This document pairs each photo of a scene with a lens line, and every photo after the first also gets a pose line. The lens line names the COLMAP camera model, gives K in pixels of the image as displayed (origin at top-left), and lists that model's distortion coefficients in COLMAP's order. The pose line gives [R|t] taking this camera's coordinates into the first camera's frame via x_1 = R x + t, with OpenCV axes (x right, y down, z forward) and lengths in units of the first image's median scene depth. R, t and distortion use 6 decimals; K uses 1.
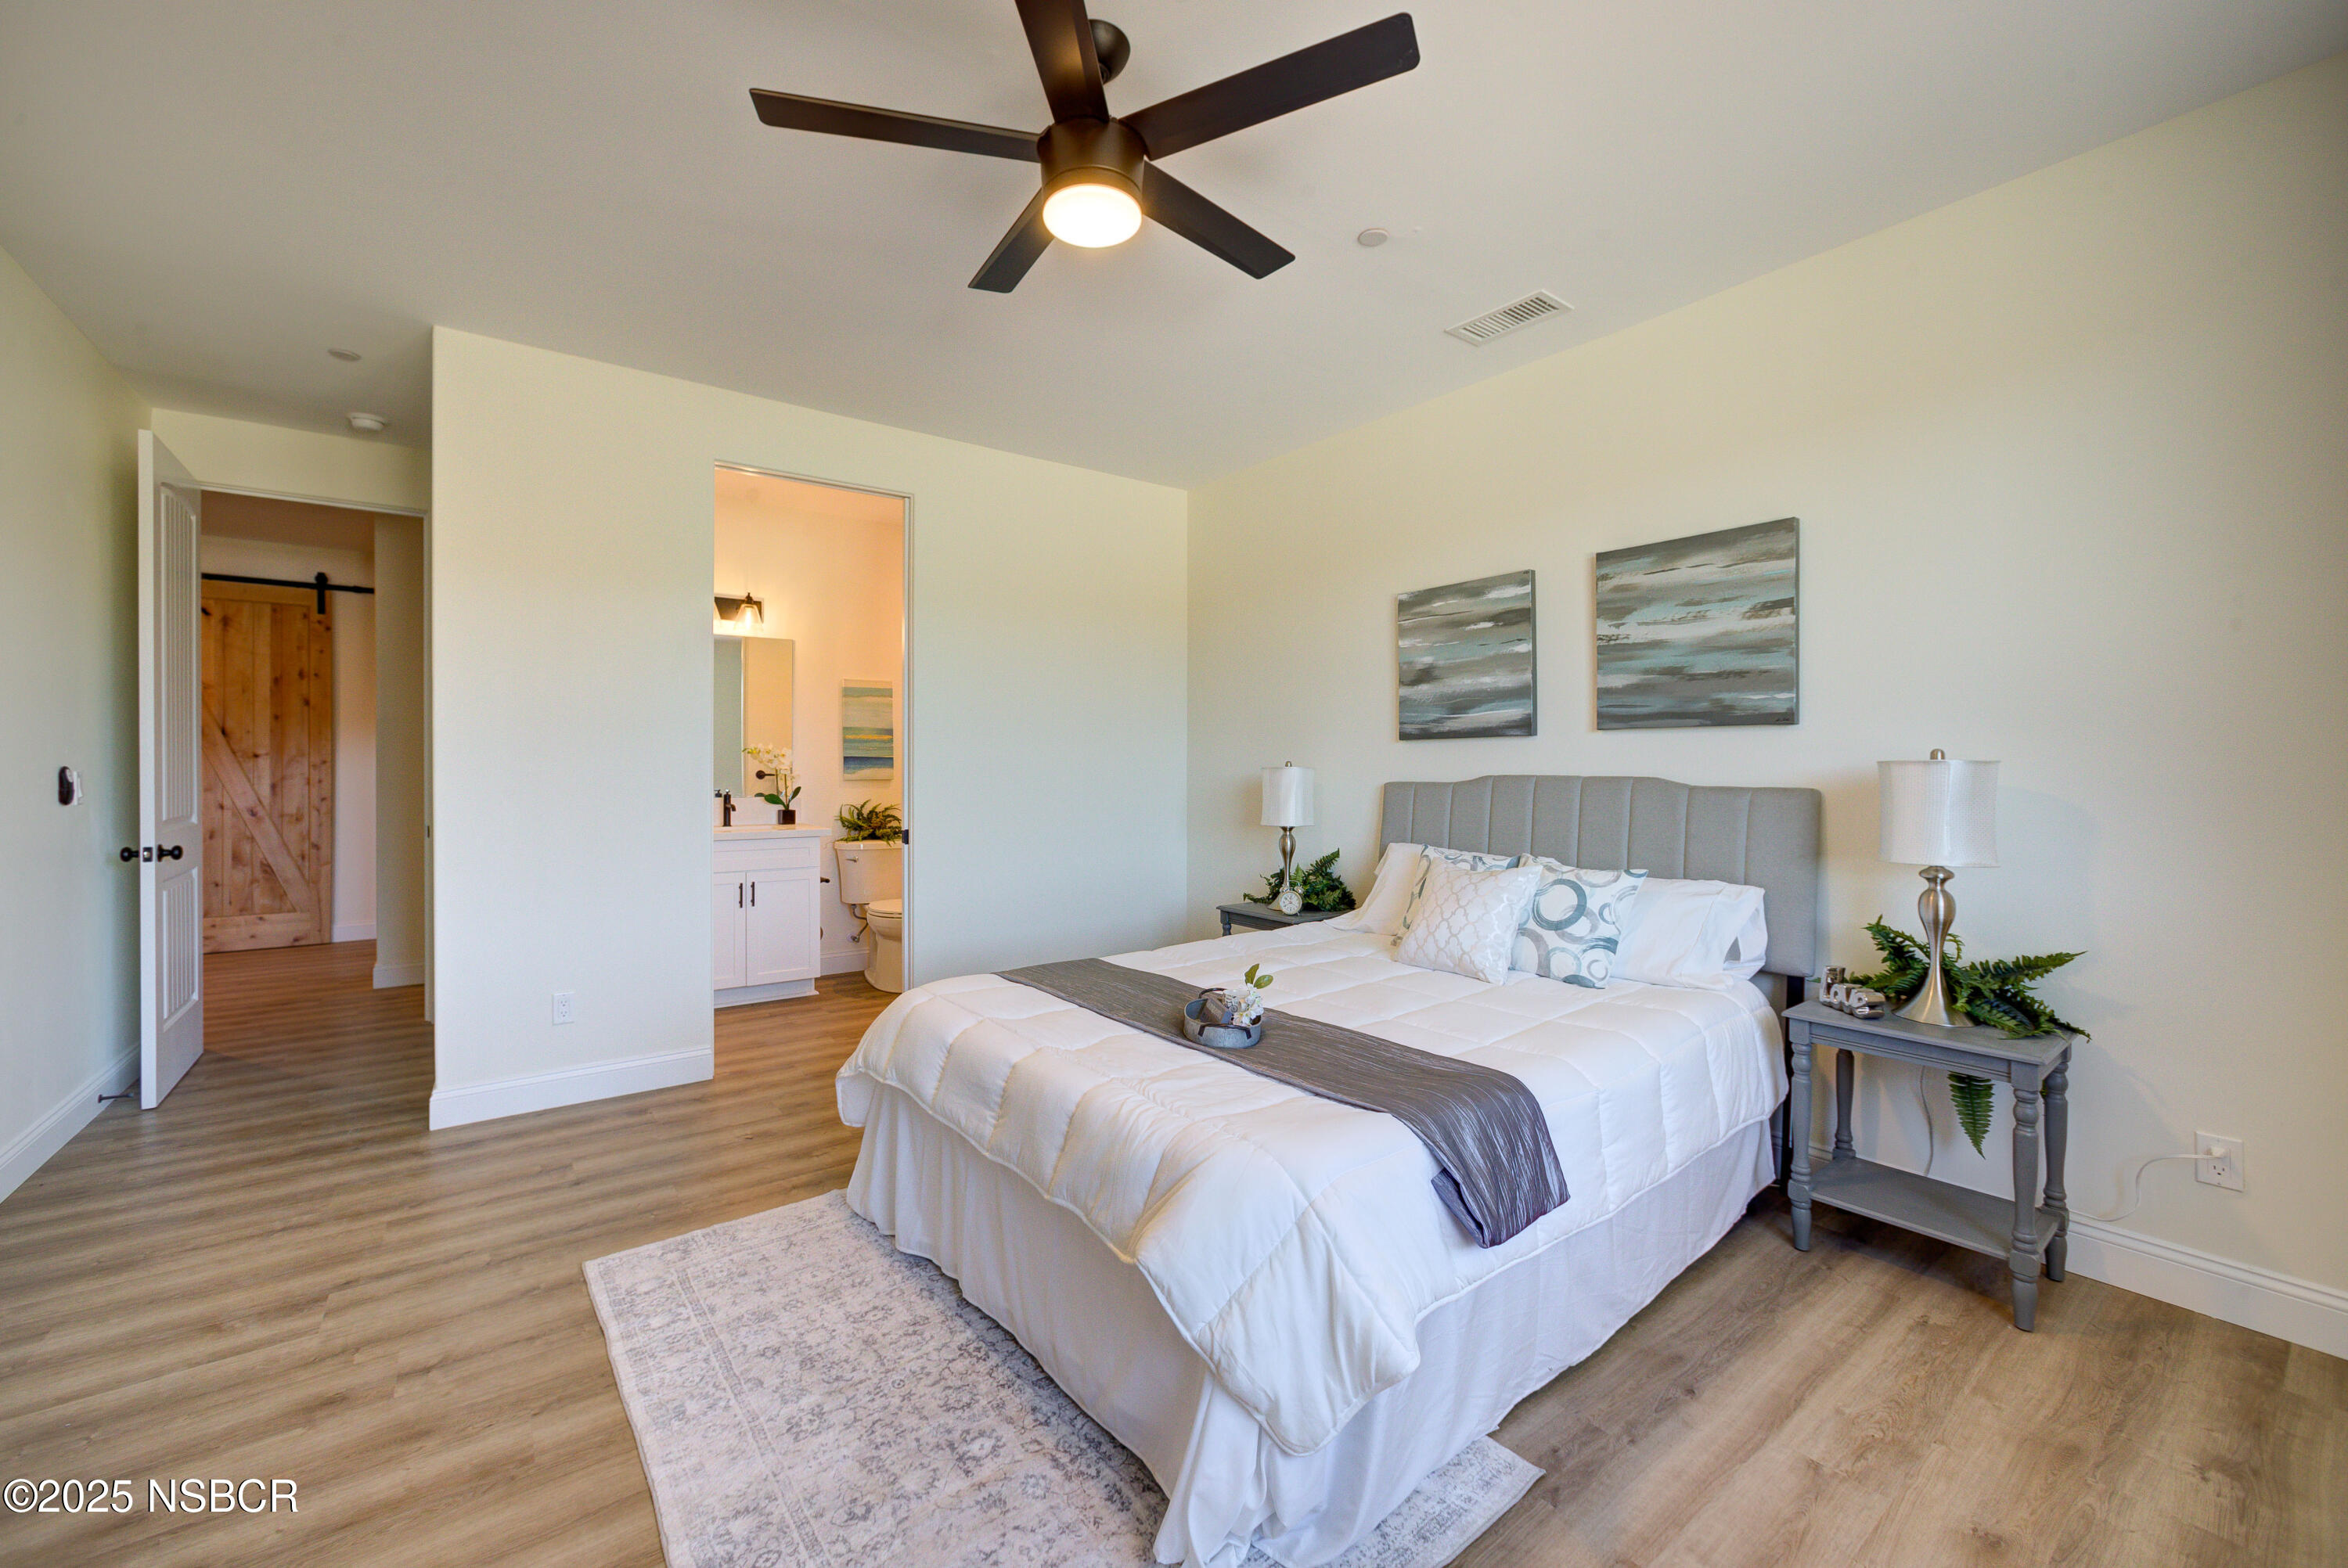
lens RADIAL K [[934.6, 0, 1154.5], [0, 934.6, 774.3], [0, 0, 1]] dist [-0.008748, 0.002762]
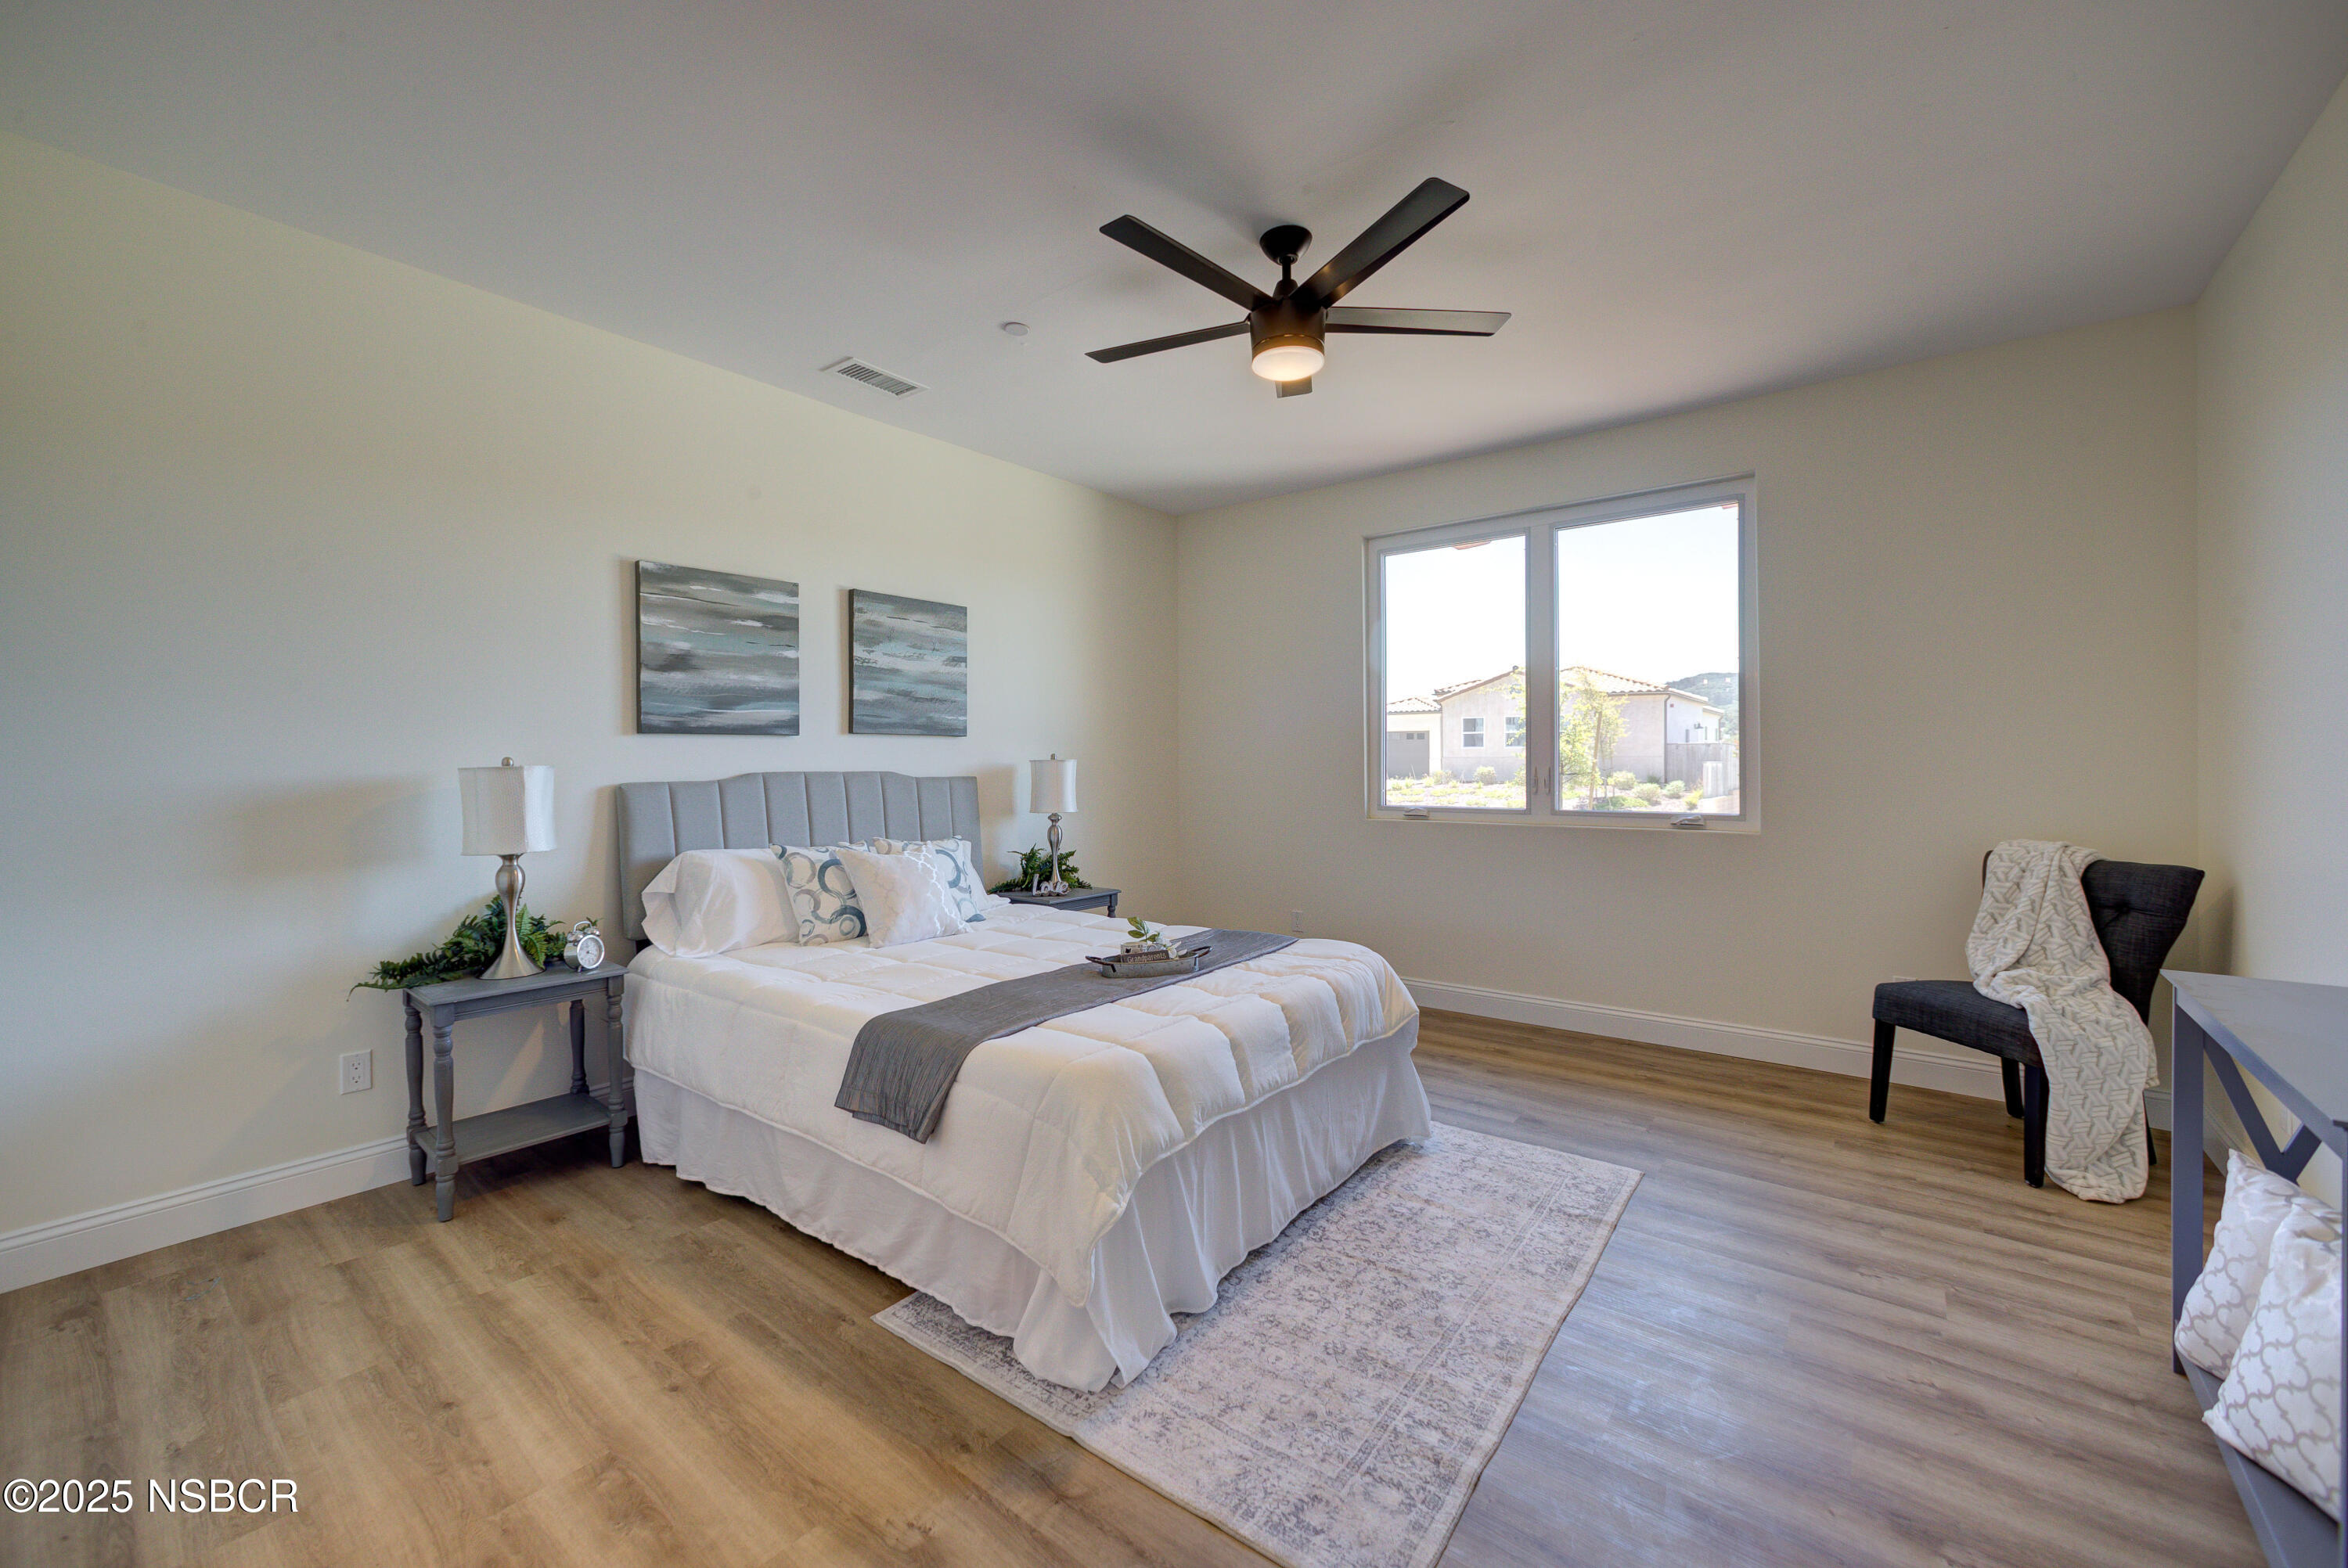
lens RADIAL K [[934.6, 0, 1166.0], [0, 934.6, 774.5], [0, 0, 1]] dist [-0.008748, 0.002762]
pose [[-0.263054, -0.014948, 0.964665, -0.951259], [0.012416, 0.999745, 0.018877, -0.013527], [-0.964701, 0.016943, -0.262802, 1.082055]]
